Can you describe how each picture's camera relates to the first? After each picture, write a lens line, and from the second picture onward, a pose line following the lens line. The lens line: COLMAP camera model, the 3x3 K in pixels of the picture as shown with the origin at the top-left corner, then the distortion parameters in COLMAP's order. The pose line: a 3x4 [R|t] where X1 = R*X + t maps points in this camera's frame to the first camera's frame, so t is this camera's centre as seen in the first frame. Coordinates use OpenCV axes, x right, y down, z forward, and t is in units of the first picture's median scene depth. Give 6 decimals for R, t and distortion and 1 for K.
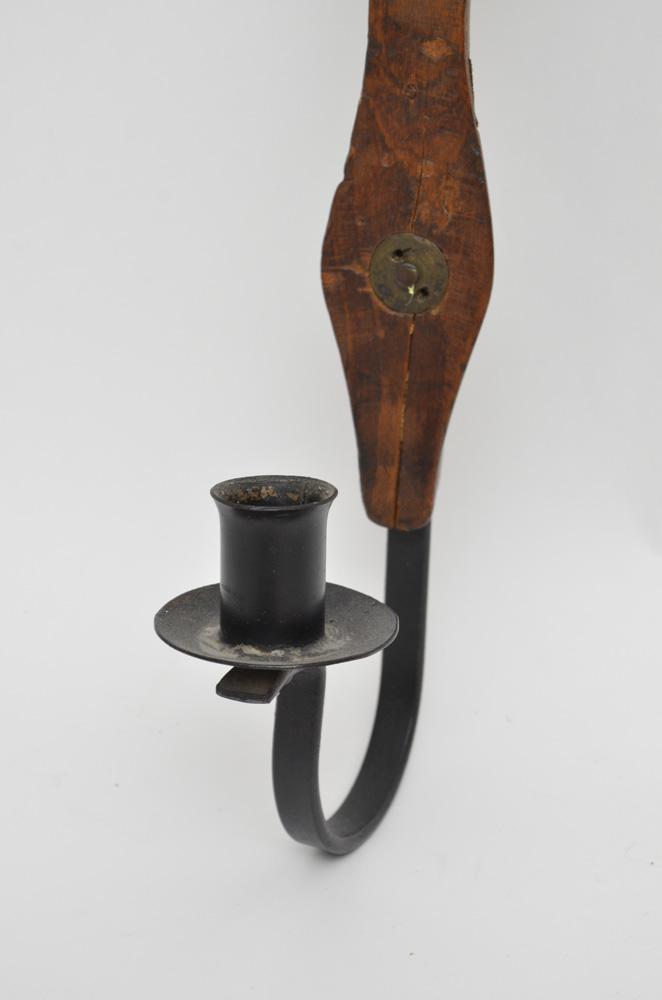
lens RADIAL K [[2260.6, 0, 332.7], [0, 2260.6, 500.3], [0, 0, 1]] dist [0.041594, 0.000000]
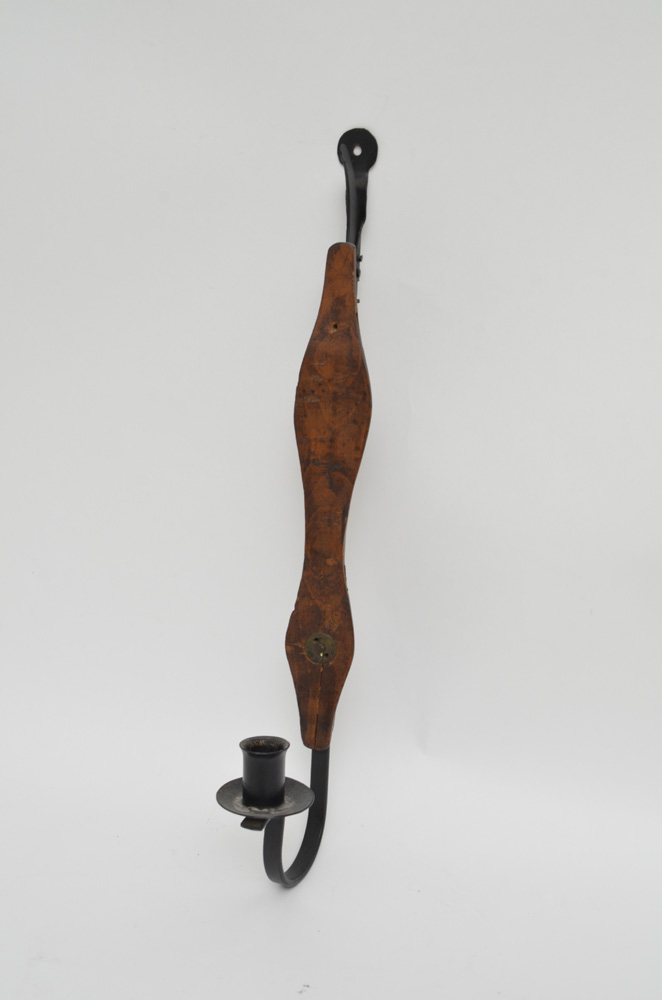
lens RADIAL K [[1154.2, 0, 327.4], [0, 1154.2, 505.6], [0, 0, 1]] dist [-0.028867, 0.000000]
pose [[0.999702, 0.008536, 0.022857, 0.011130], [-0.005747, 0.992827, -0.119418, -0.105521], [-0.023712, 0.119251, 0.992581, -0.280142]]
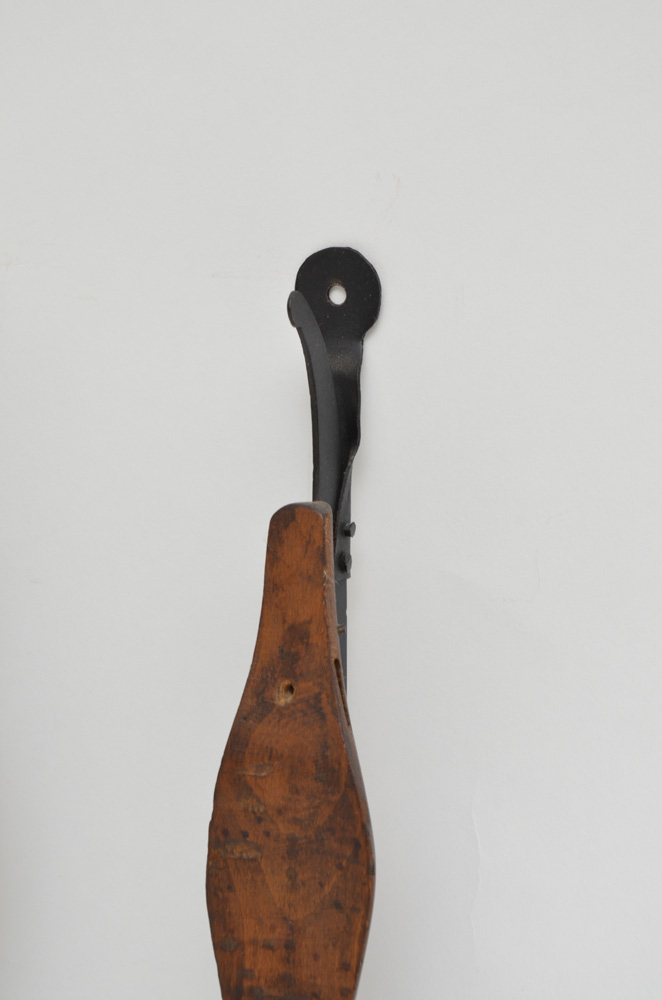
lens RADIAL K [[2260.6, 0, 330.1], [0, 2260.6, 498.6], [0, 0, 1]] dist [0.041594, 0.000000]
pose [[0.998344, -0.013510, -0.055923, 0.126498], [-0.000277, 0.970901, -0.239482, -0.273460], [0.057531, 0.239101, 0.969289, -0.142482]]
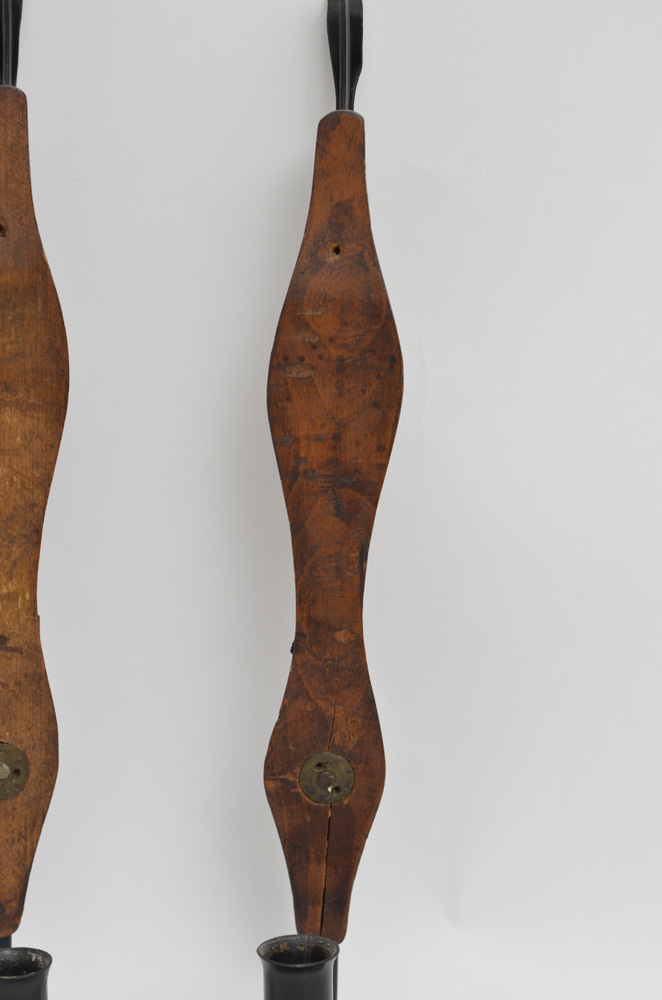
lens RADIAL K [[2260.6, 0, 331.2], [0, 2260.6, 501.8], [0, 0, 1]] dist [0.041594, 0.000000]
pose [[0.952978, -0.070146, 0.294808, -0.399111], [0.095707, 0.992716, -0.073173, -0.174761], [-0.287528, 0.097947, 0.952751, -0.455489]]
